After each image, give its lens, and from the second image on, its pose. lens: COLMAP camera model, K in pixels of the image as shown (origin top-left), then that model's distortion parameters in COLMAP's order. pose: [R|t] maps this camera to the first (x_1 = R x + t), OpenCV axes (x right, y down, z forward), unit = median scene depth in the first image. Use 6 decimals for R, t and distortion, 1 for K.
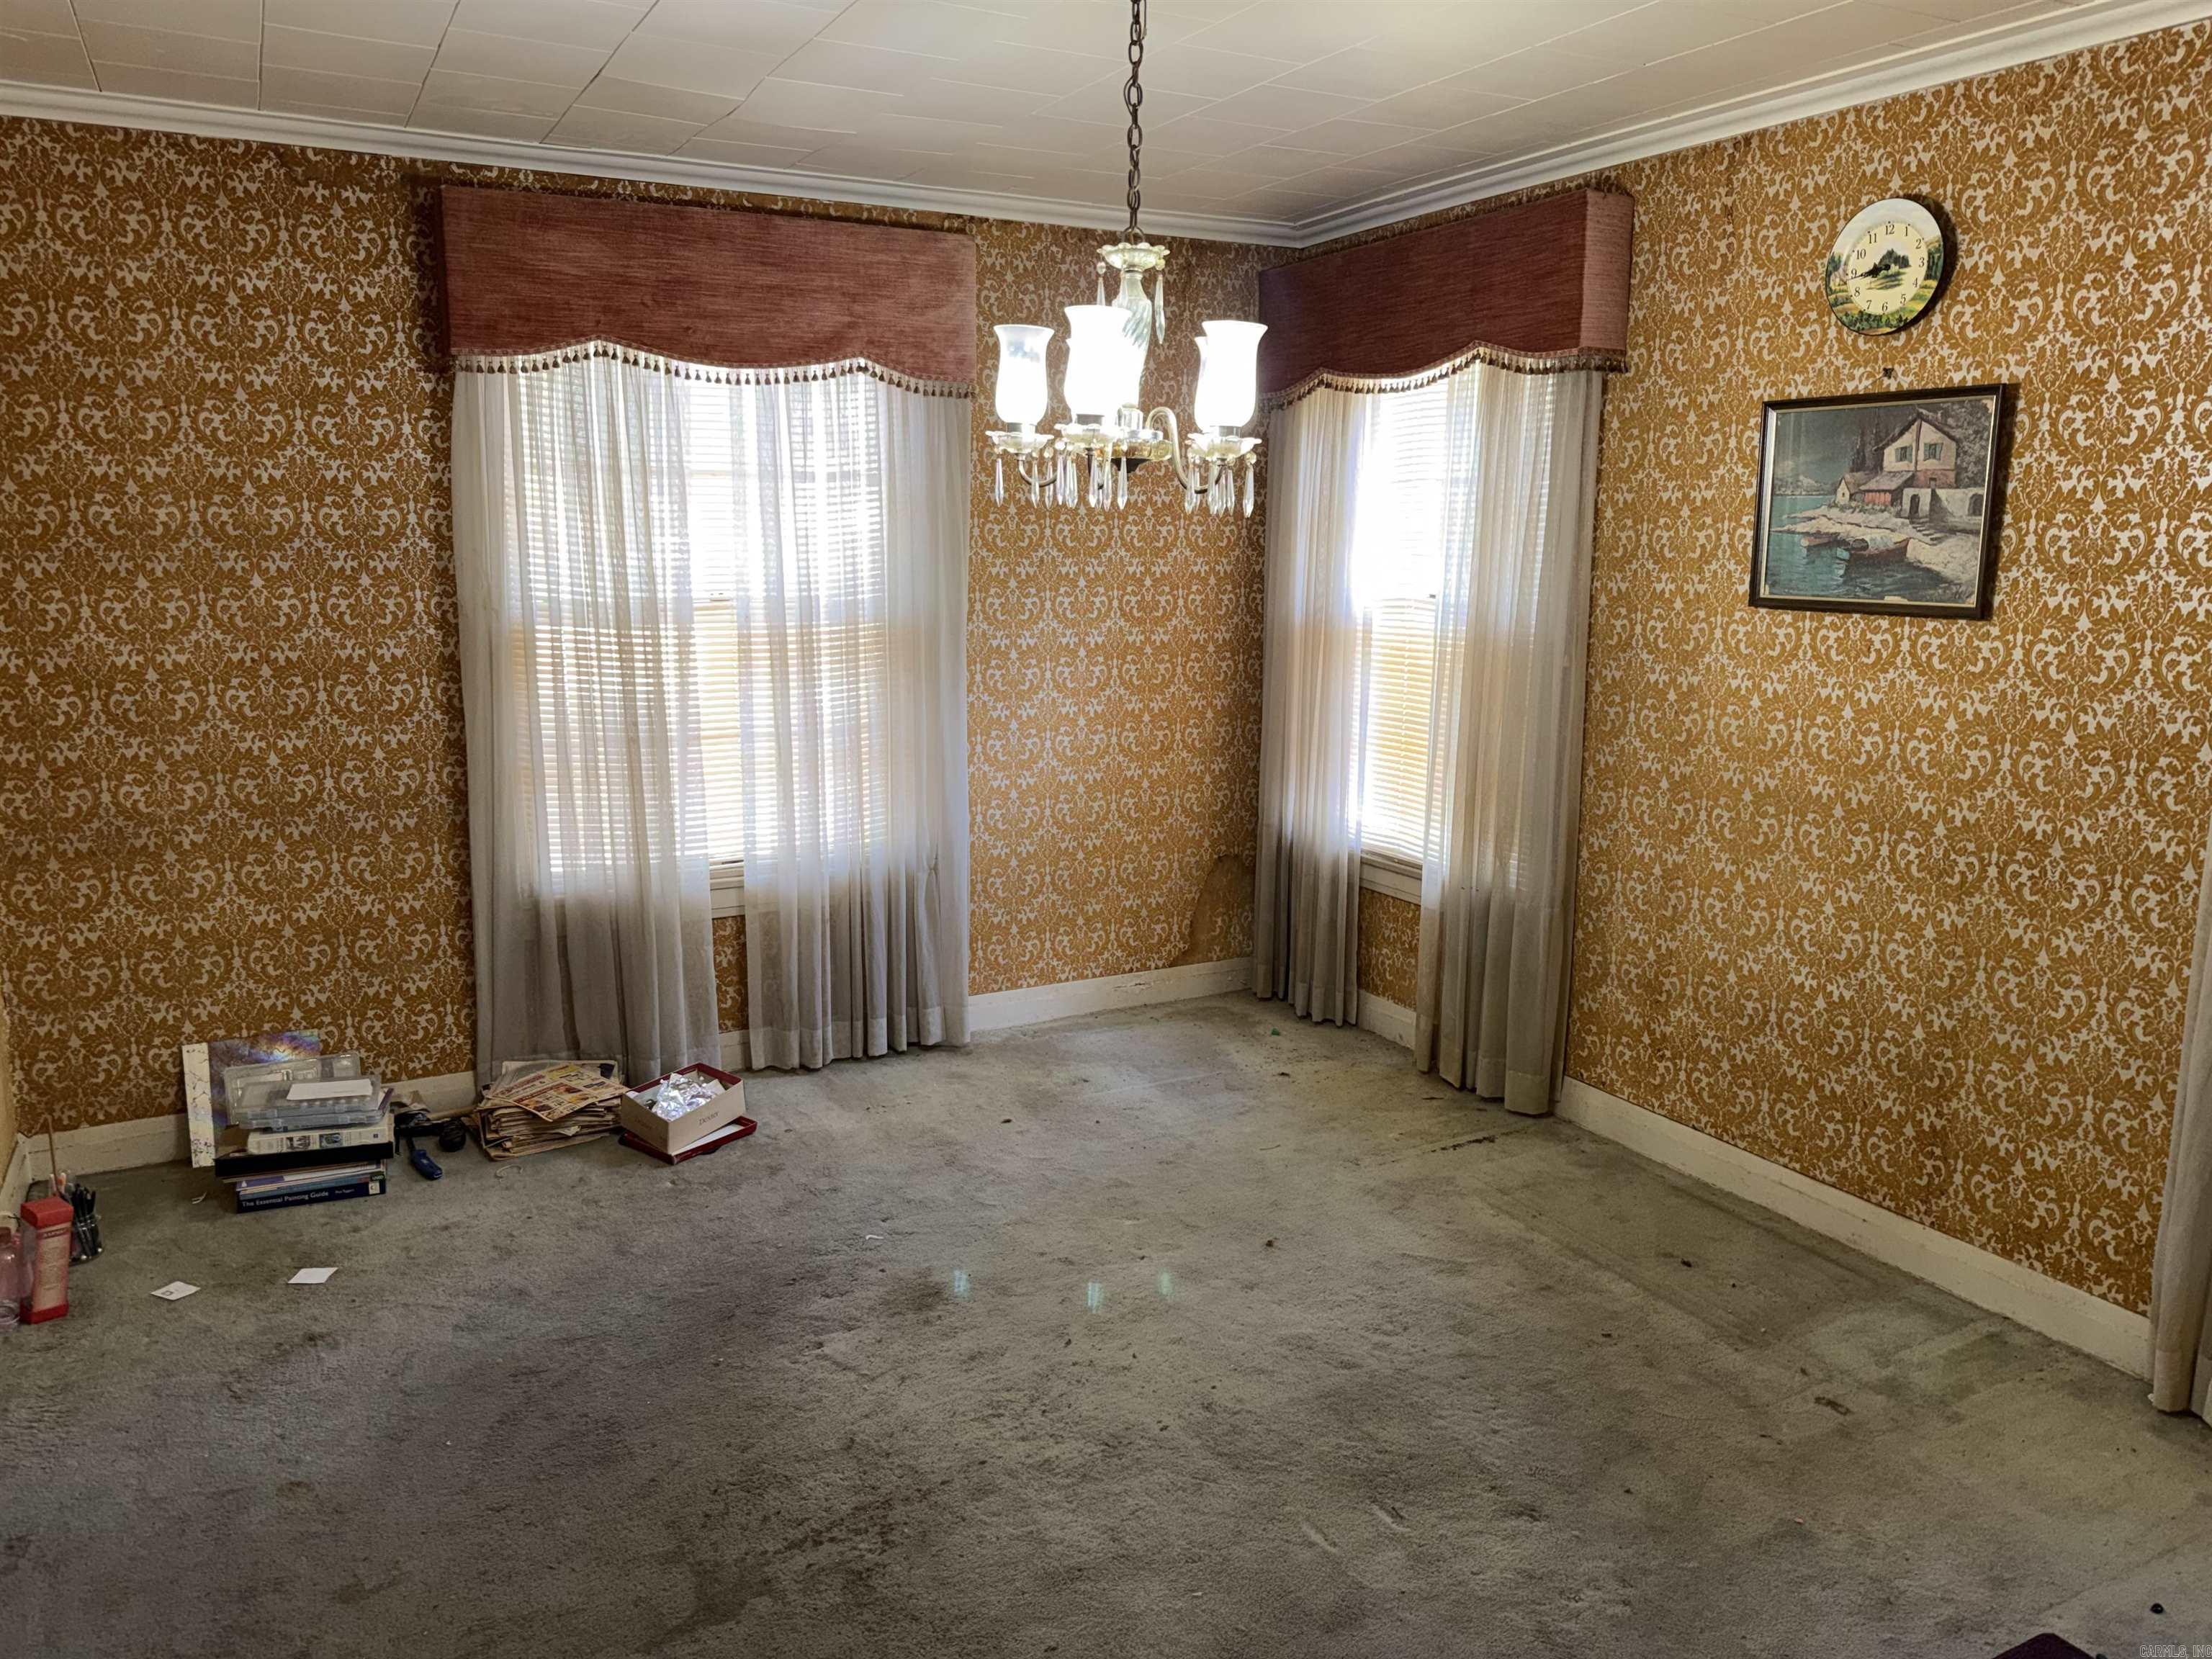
lens RADIAL K [[1588.1, 0, 1087.3], [0, 1588.1, 807.6], [0, 0, 1]] dist [0.048064, -0.041635]
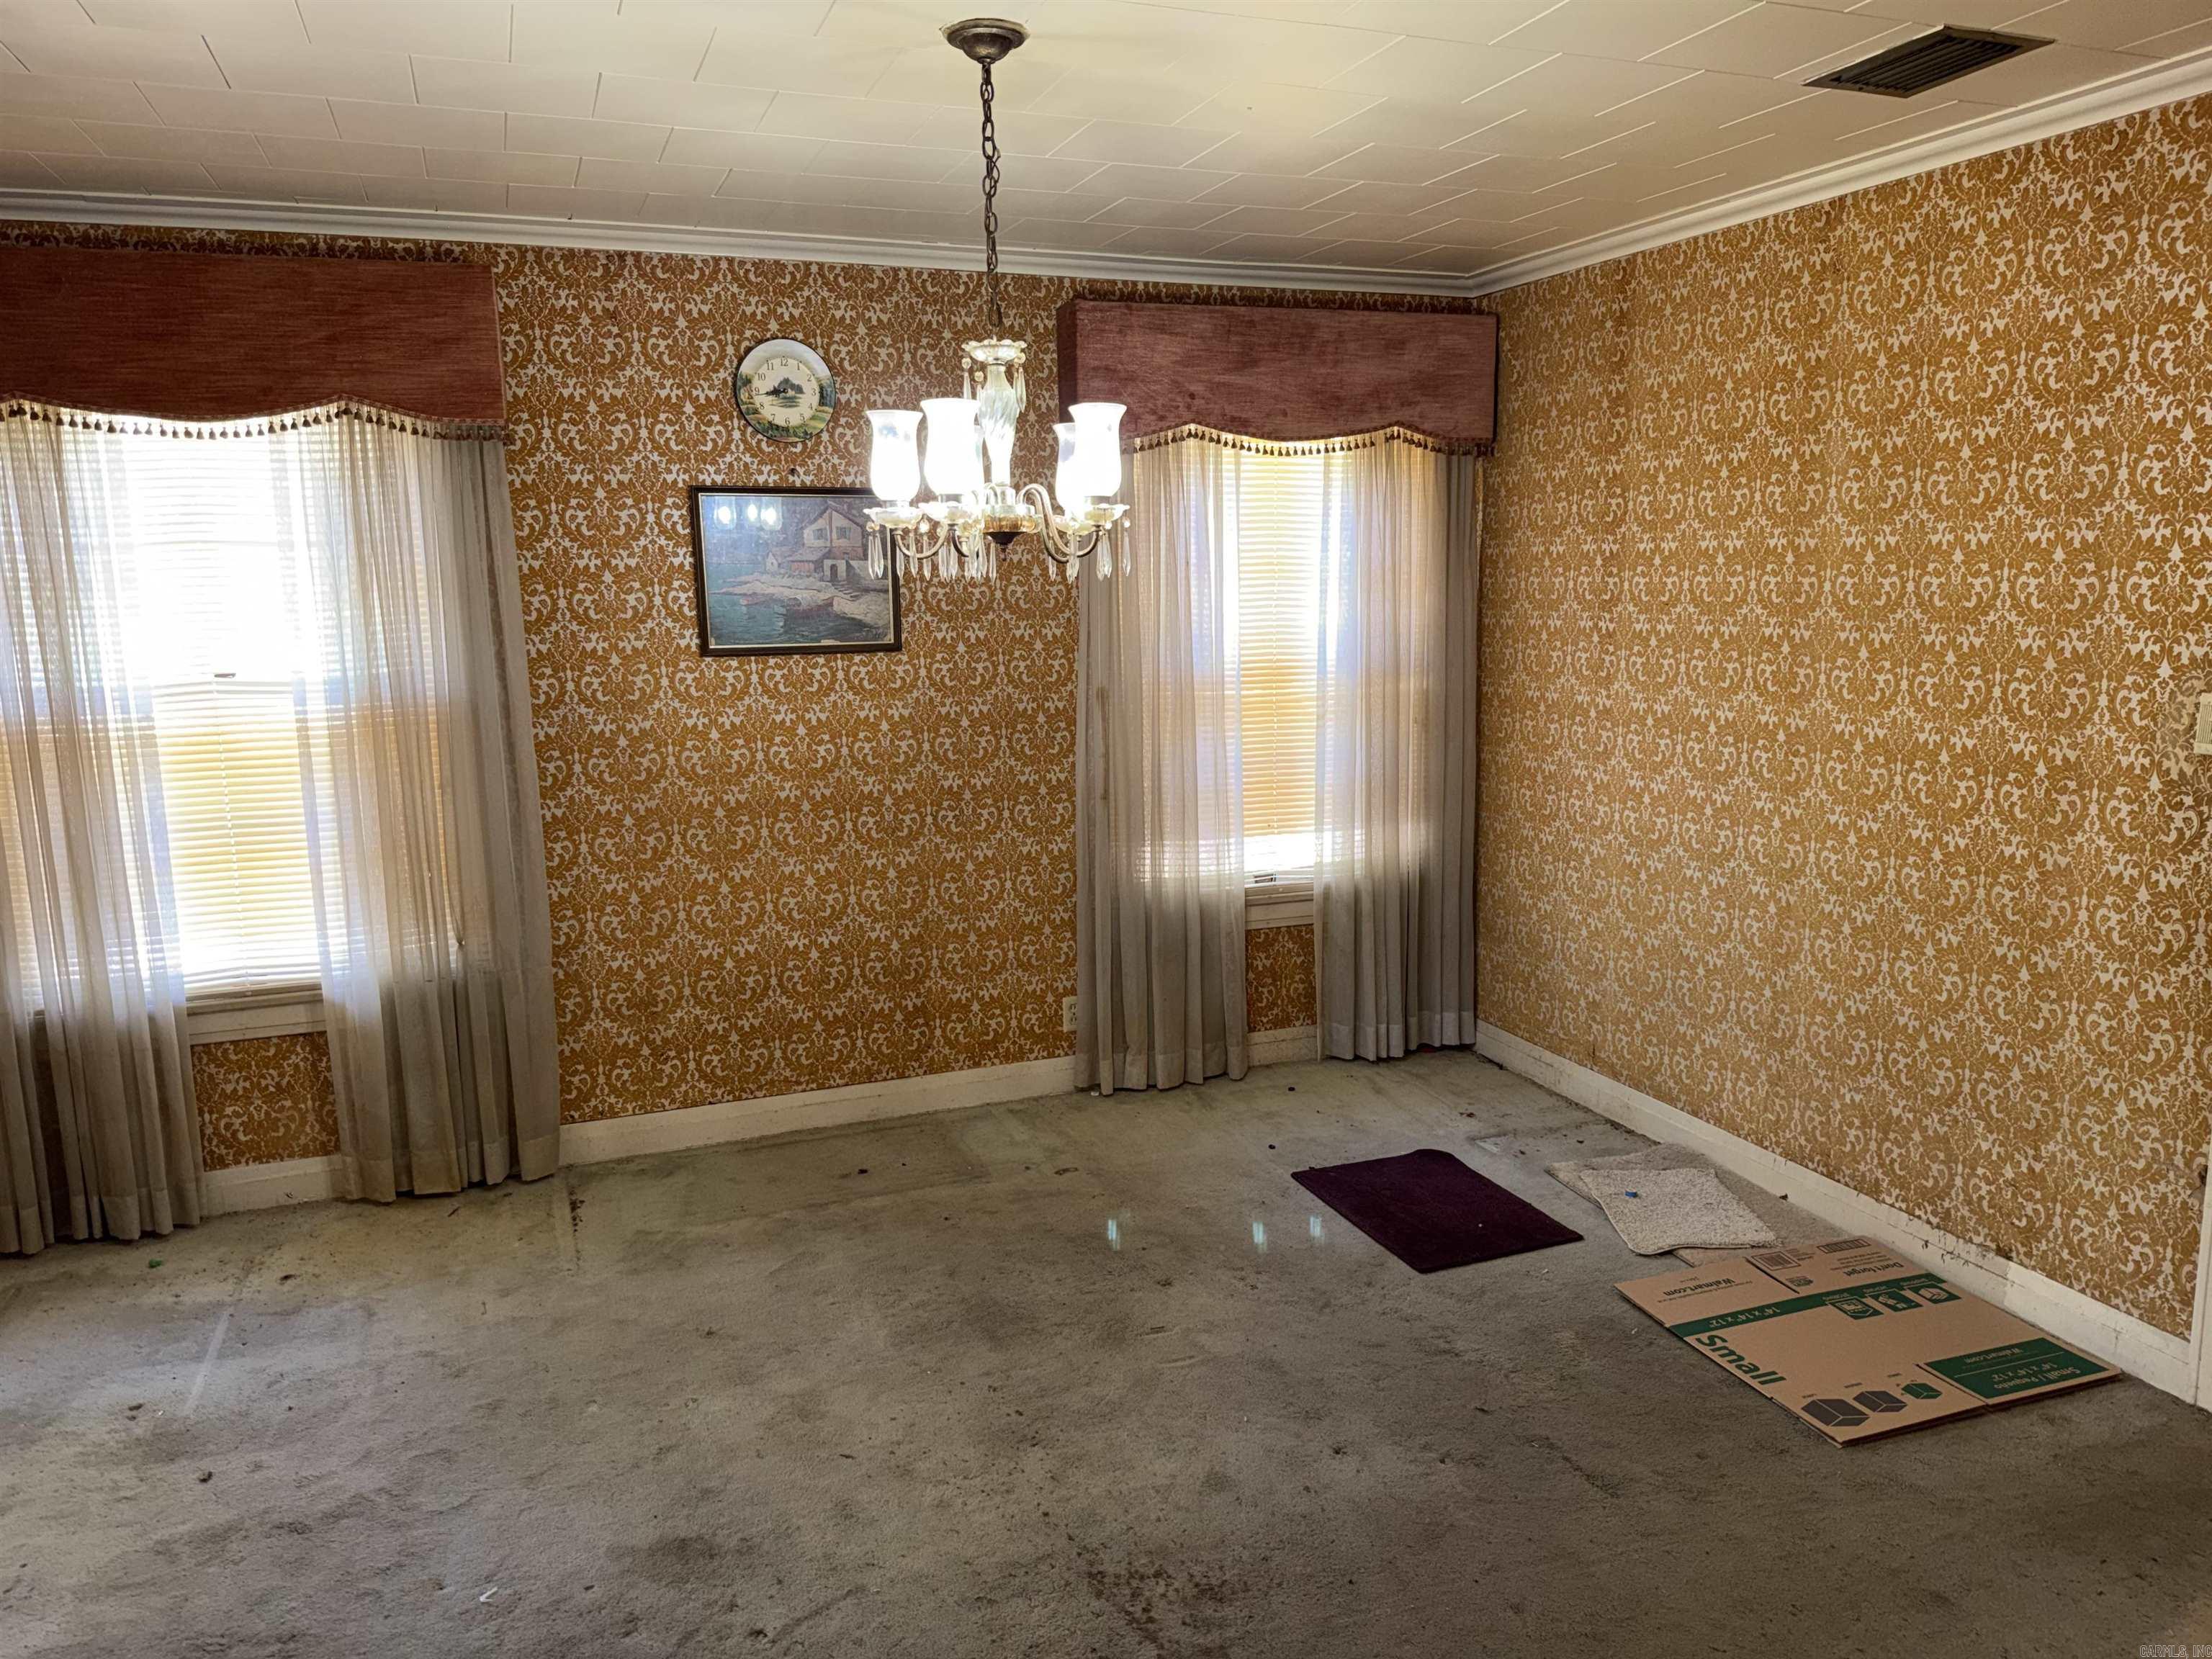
lens RADIAL K [[1588.1, 0, 1089.9], [0, 1588.1, 849.4], [0, 0, 1]] dist [0.048064, -0.041635]
pose [[0.117727, -0.184618, 0.975734, -0.809632], [0.188559, 0.968847, 0.160564, -0.134179], [-0.974980, 0.165081, 0.148871, 0.617088]]
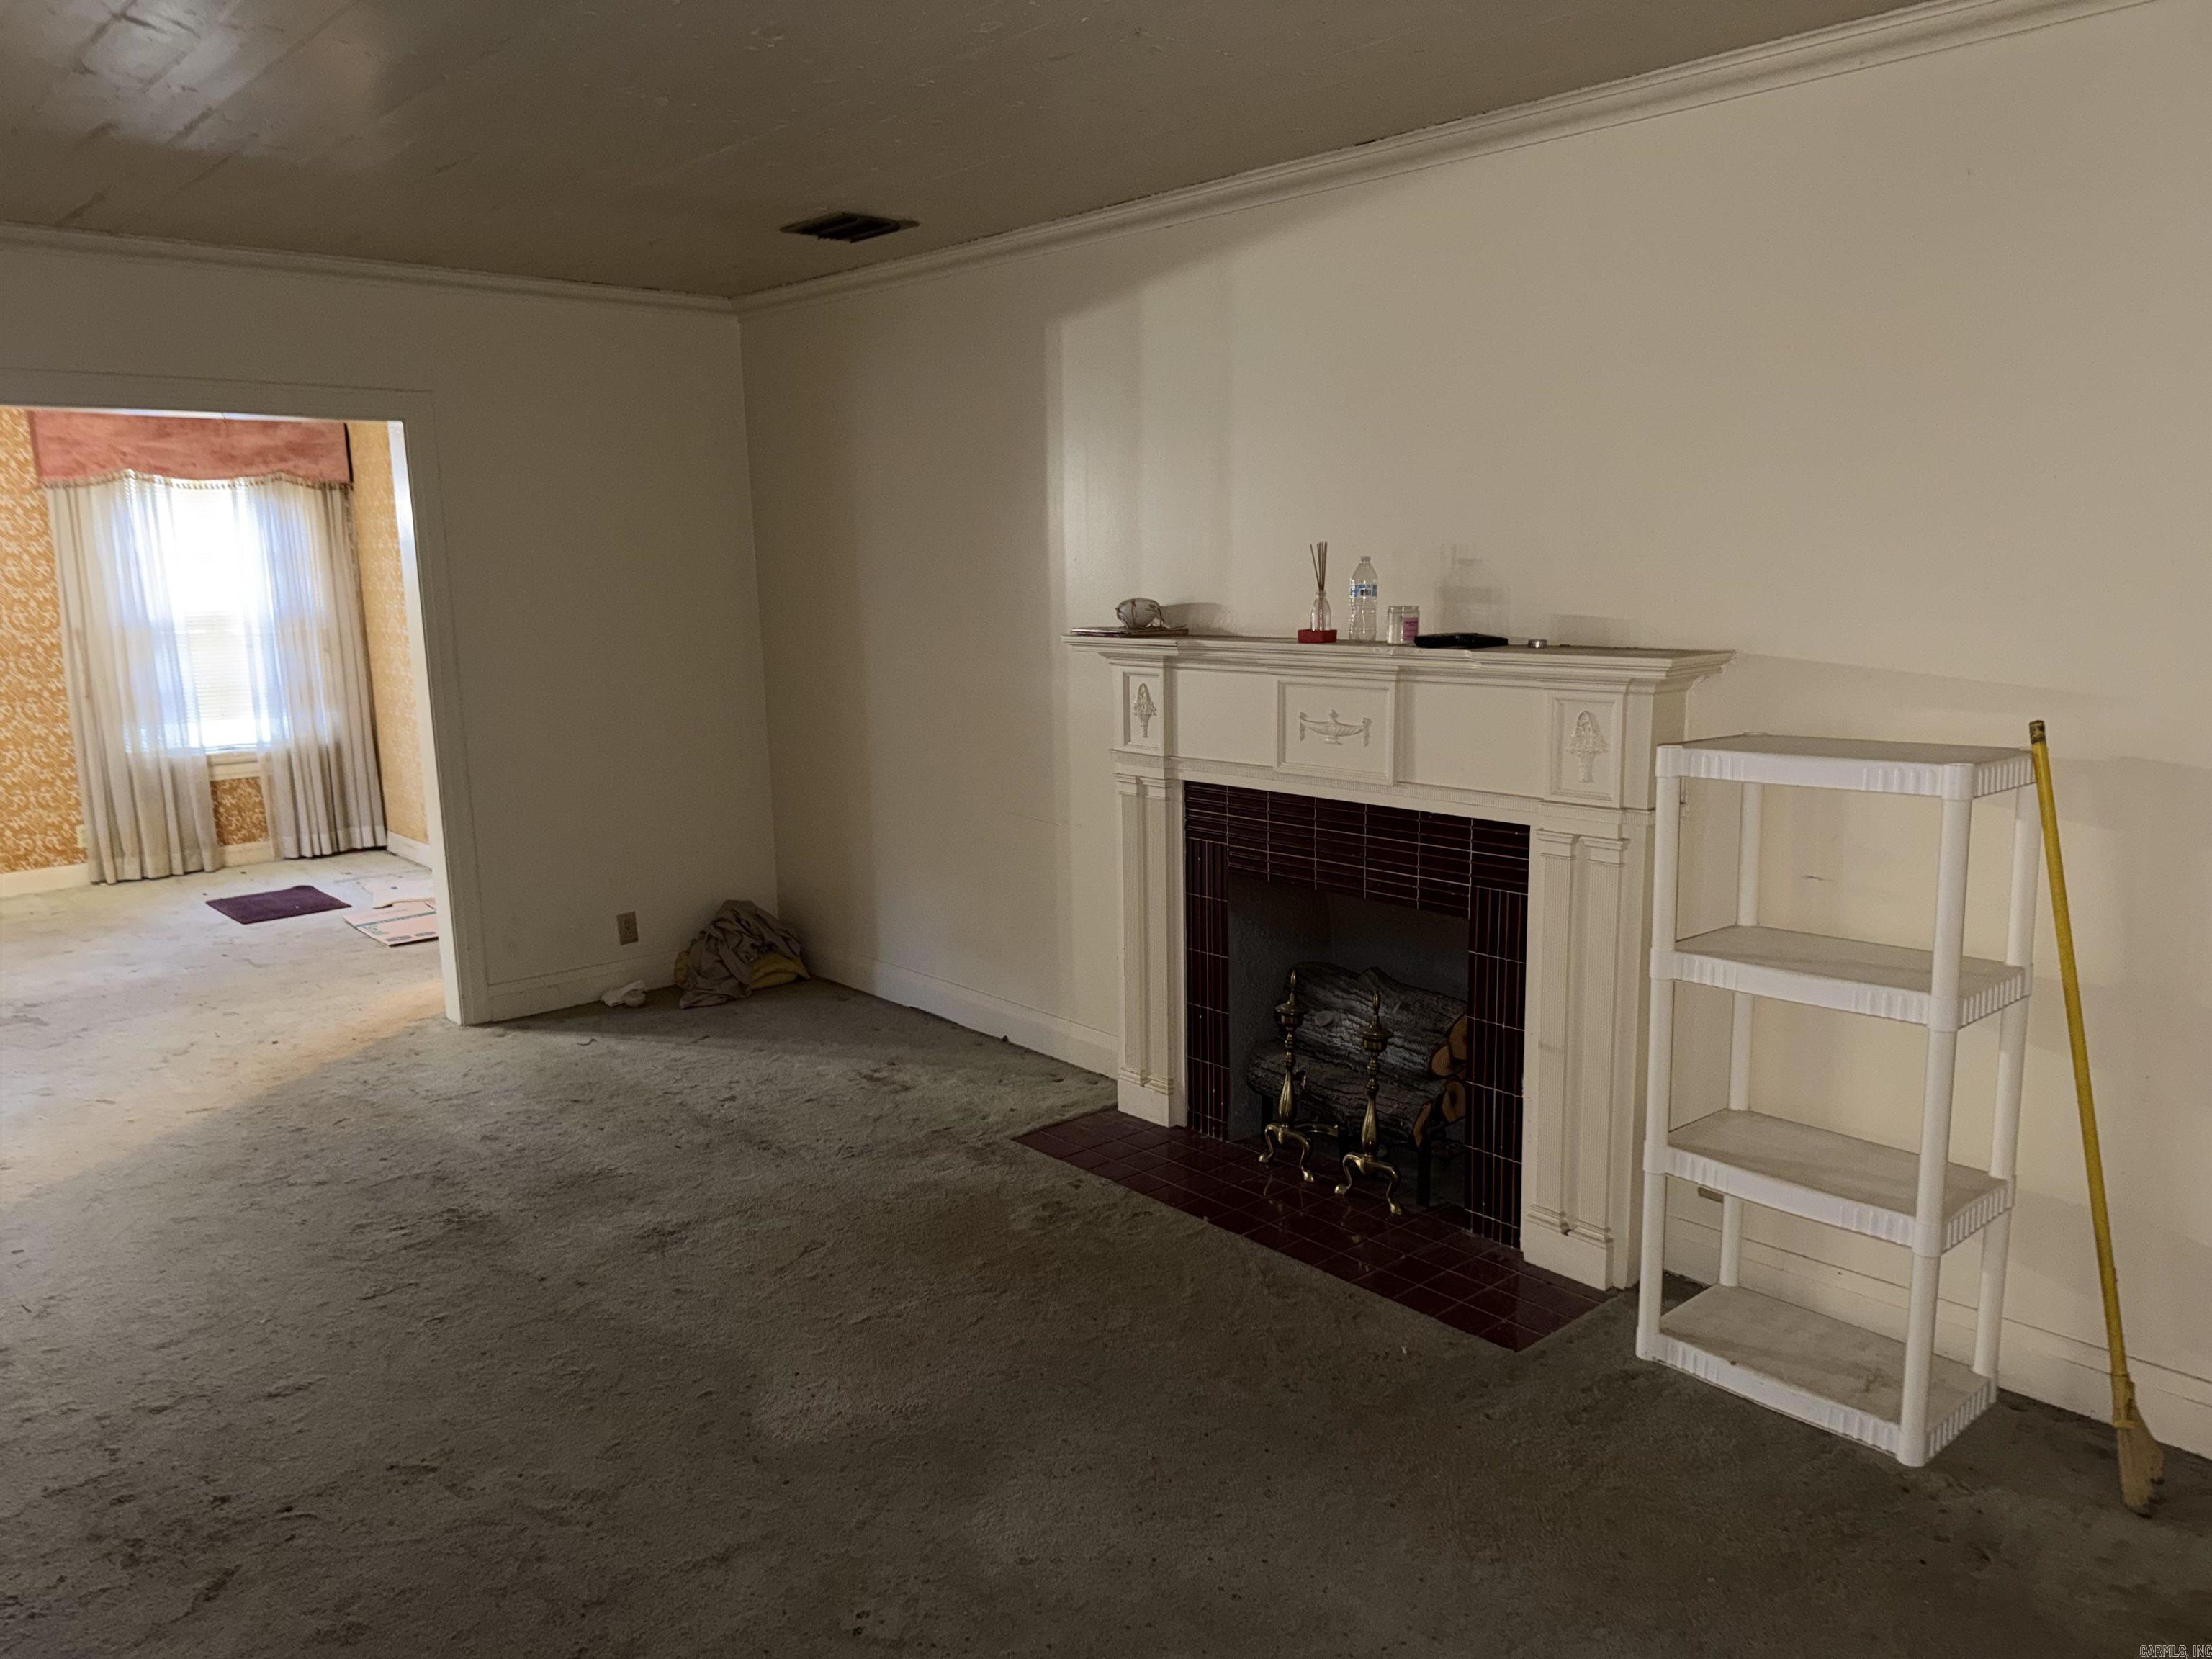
lens RADIAL K [[1588.1, 0, 1112.7], [0, 1588.1, 846.8], [0, 0, 1]] dist [0.048064, -0.041635]
pose [[-0.237860, -0.169260, 0.956438, -2.031786], [0.191081, 0.957303, 0.216933, 0.035559], [-0.952319, 0.234357, -0.195362, -0.097579]]
